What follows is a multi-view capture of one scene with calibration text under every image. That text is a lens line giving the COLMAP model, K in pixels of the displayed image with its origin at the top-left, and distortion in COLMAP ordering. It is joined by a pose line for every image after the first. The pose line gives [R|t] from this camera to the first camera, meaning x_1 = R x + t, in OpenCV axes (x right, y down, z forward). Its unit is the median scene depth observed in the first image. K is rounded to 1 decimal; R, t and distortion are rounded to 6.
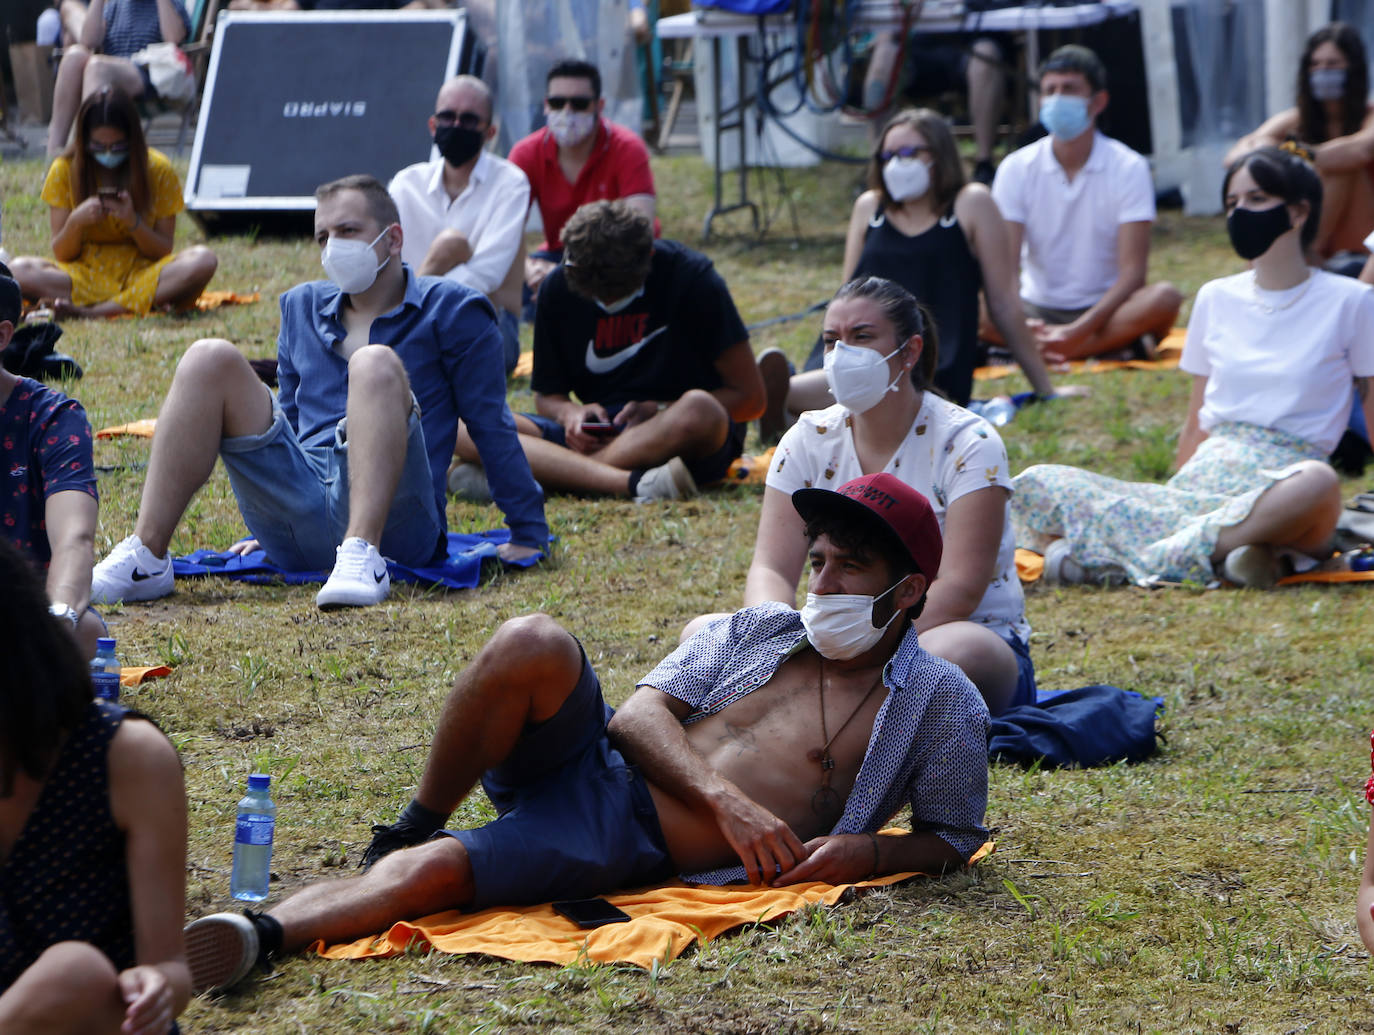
lens RADIAL K [[1793.7, 0, 687.0], [0, 1793.7, 517.5], [0, 0, 1]] dist [0.001955, -0.006197]
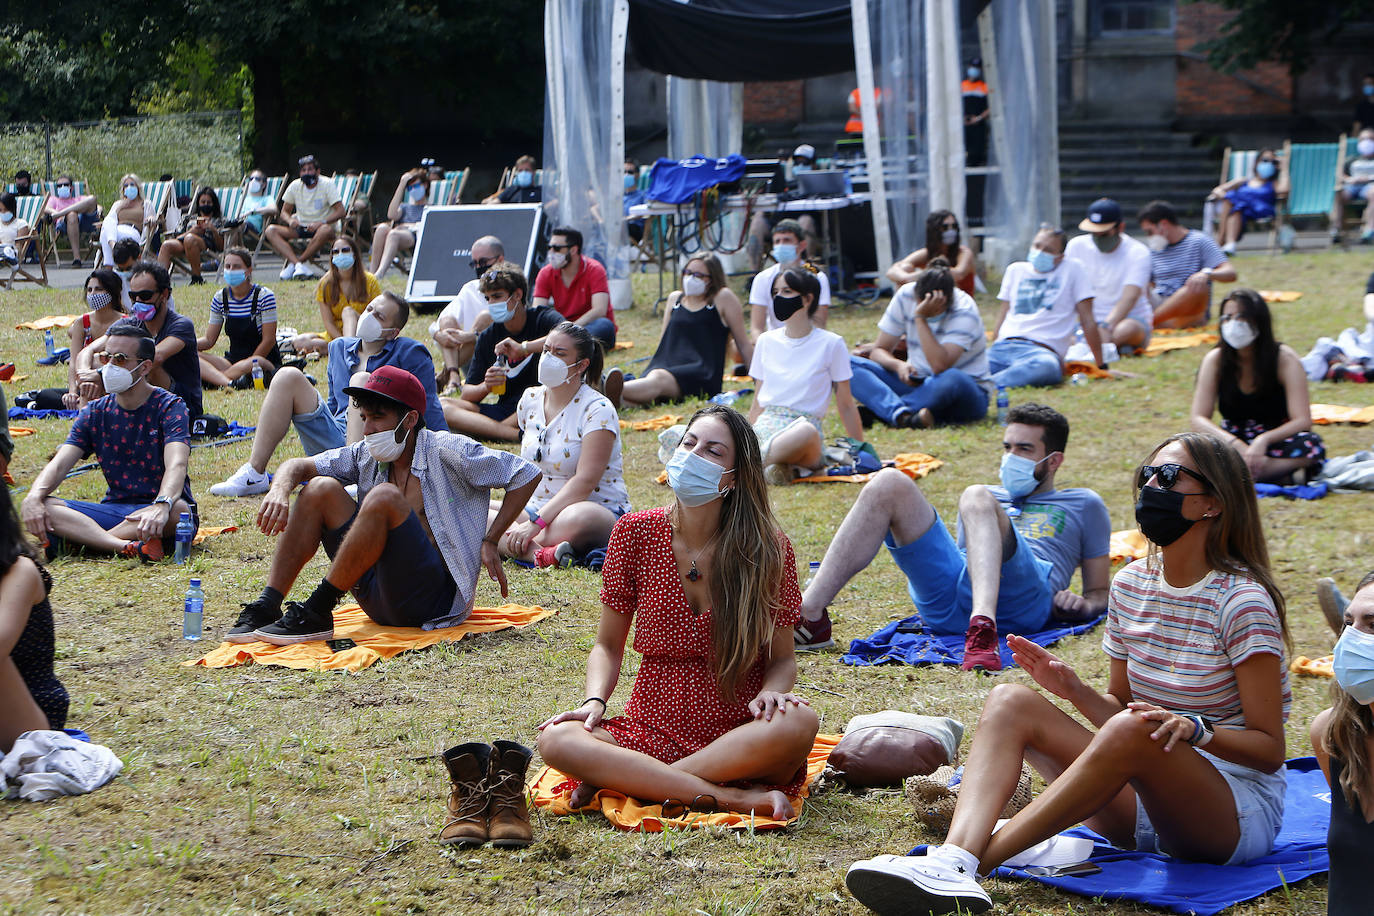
lens RADIAL K [[888.8, 0, 689.1], [0, 888.8, 463.2], [0, 0, 1]] dist [-0.033070, 0.000435]
pose [[0.999978, -0.006558, 0.001087, 0.202177], [0.006545, 0.999920, 0.010815, 0.003096], [-0.001158, -0.010807, 0.999941, -0.001332]]
